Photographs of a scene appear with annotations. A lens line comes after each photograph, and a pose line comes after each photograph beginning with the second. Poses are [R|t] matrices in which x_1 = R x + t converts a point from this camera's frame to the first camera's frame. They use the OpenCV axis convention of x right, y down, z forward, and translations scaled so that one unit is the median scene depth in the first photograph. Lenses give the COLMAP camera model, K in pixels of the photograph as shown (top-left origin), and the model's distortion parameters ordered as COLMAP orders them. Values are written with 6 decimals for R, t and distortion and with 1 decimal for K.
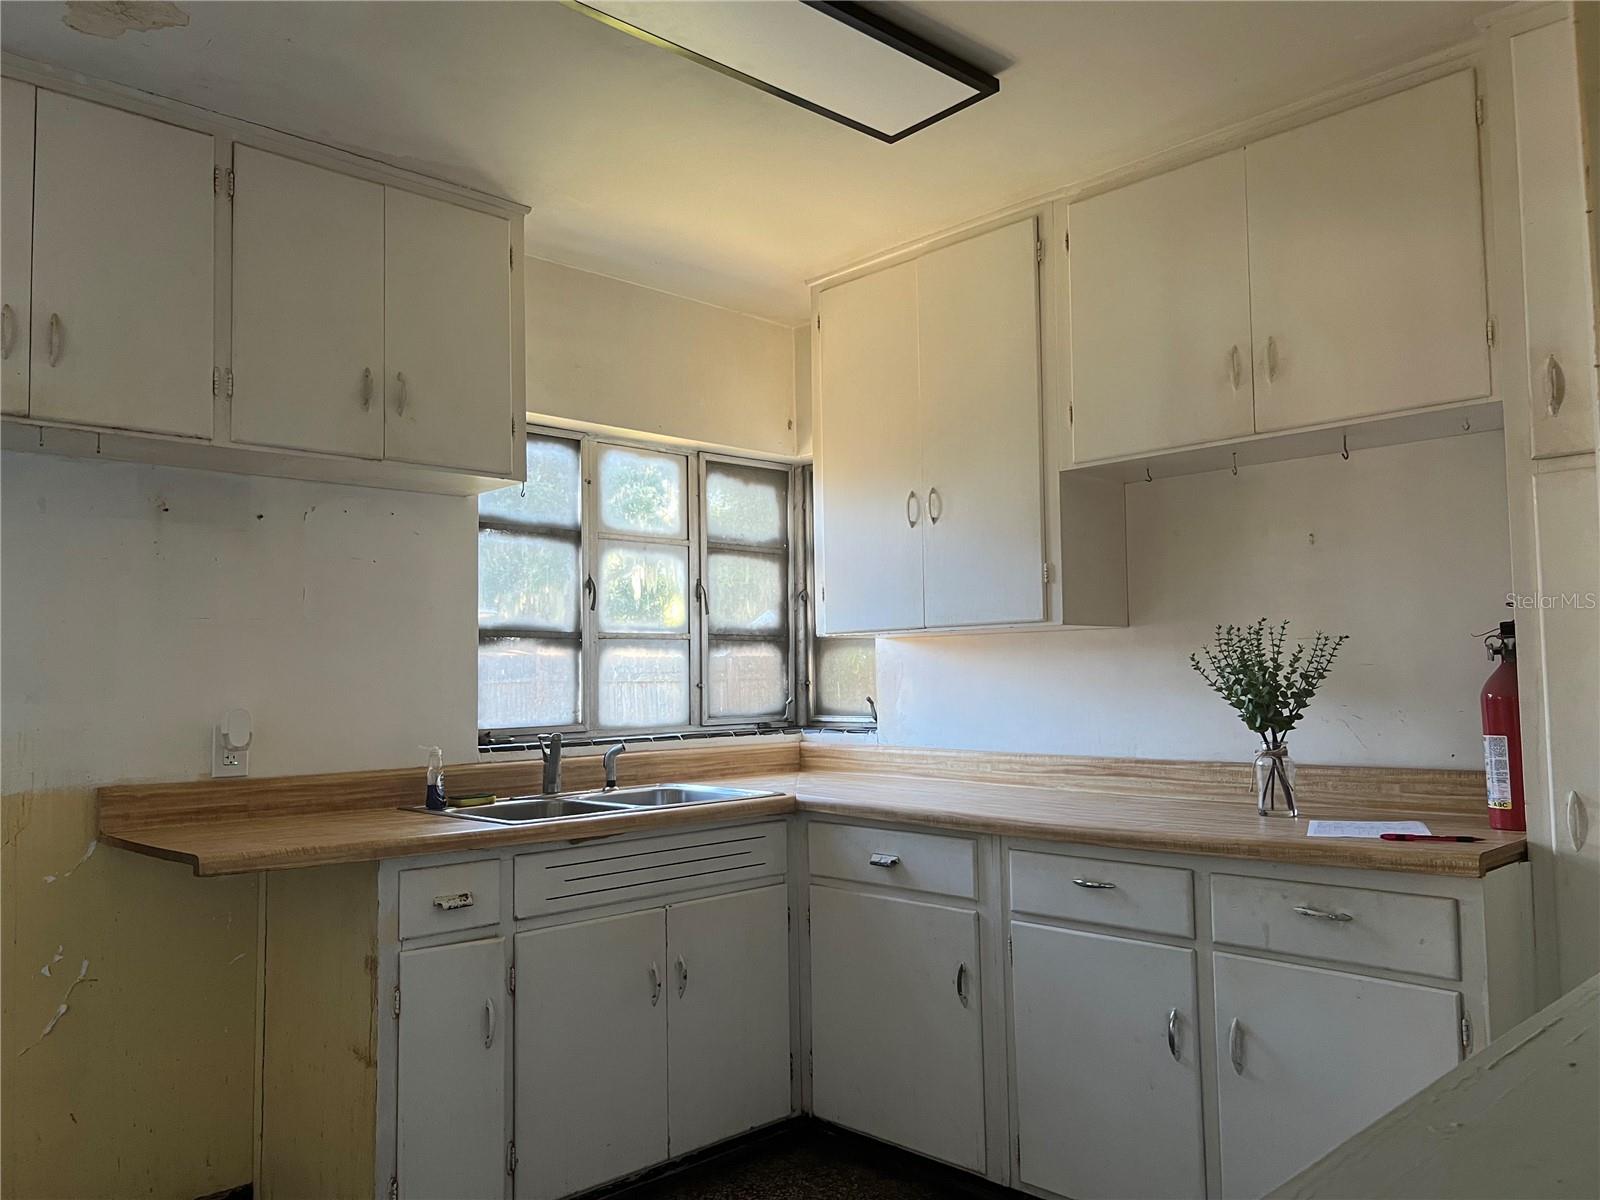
lens RADIAL K [[1210.7, 0, 805.6], [0, 1210.7, 598.6], [0, 0, 1]] dist [0.047767, -0.031019]
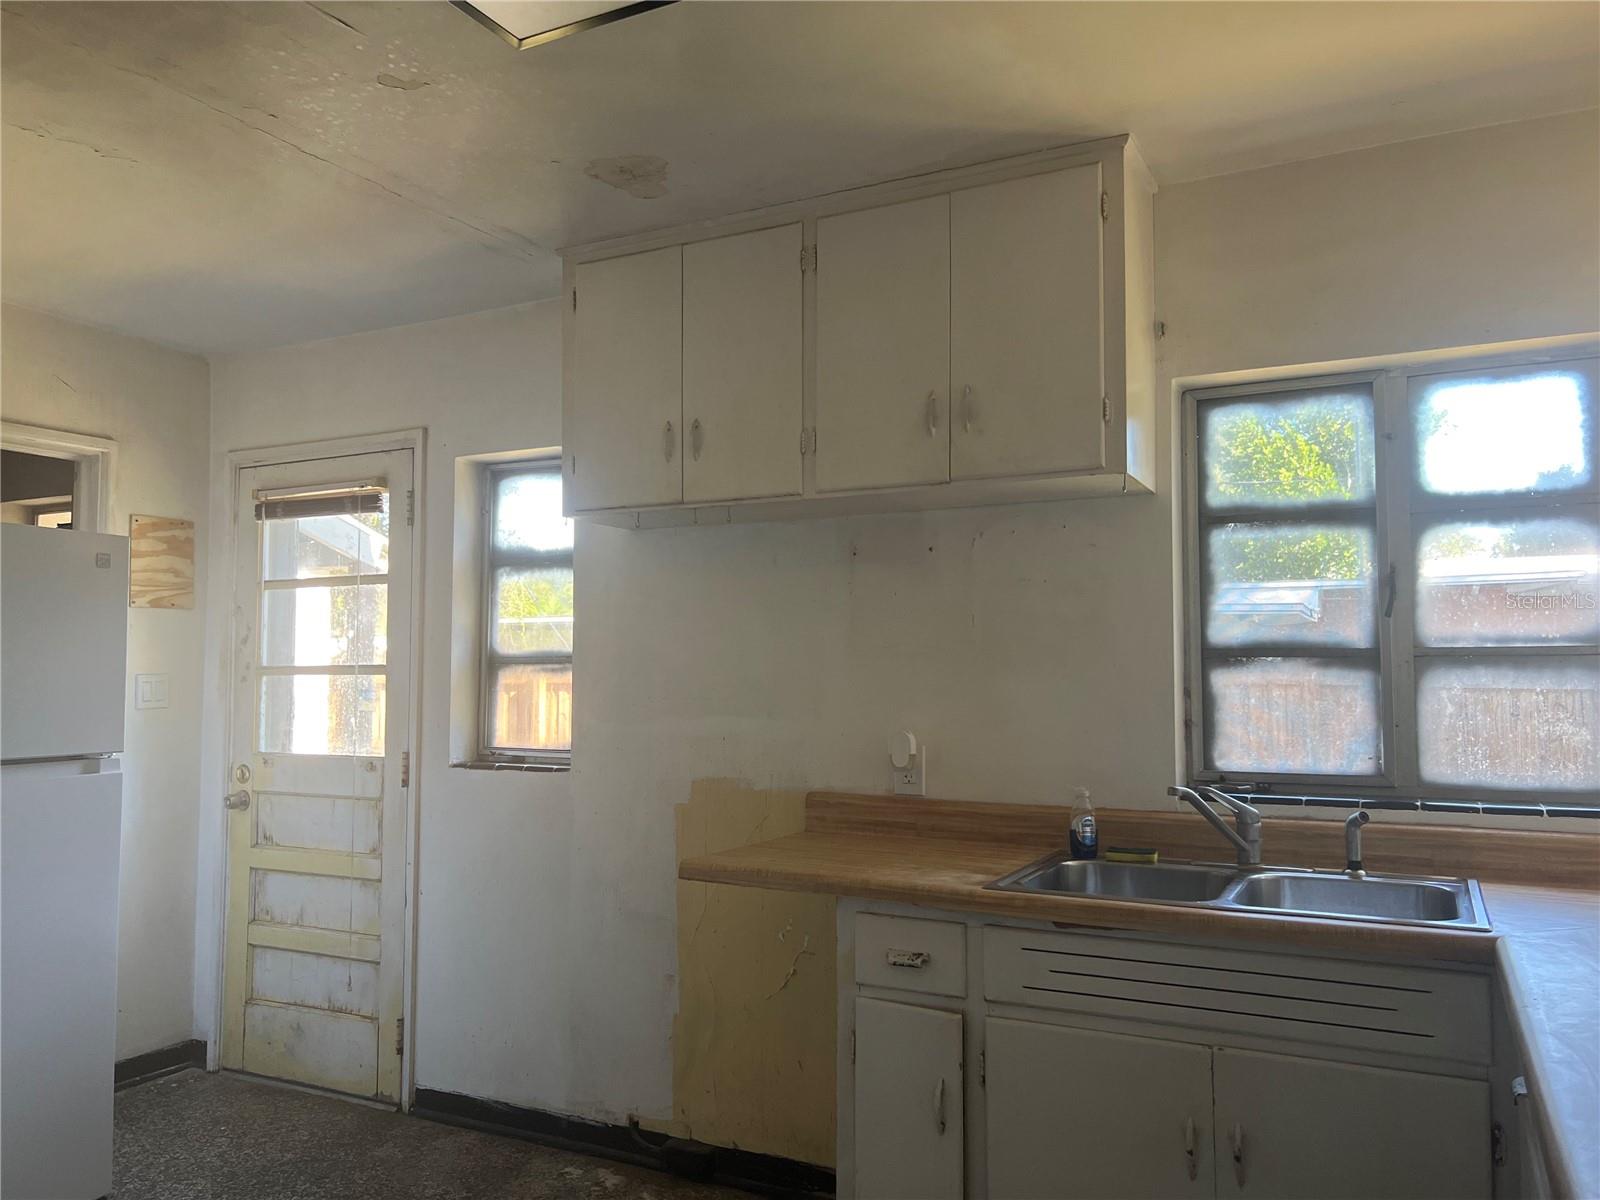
lens RADIAL K [[1210.7, 0, 801.1], [0, 1210.7, 605.8], [0, 0, 1]] dist [0.047767, -0.031019]
pose [[0.315040, -0.039076, -0.948273, 0.511799], [0.059845, 0.997982, -0.021242, -0.003217], [0.947190, -0.050057, 0.316743, 0.576321]]
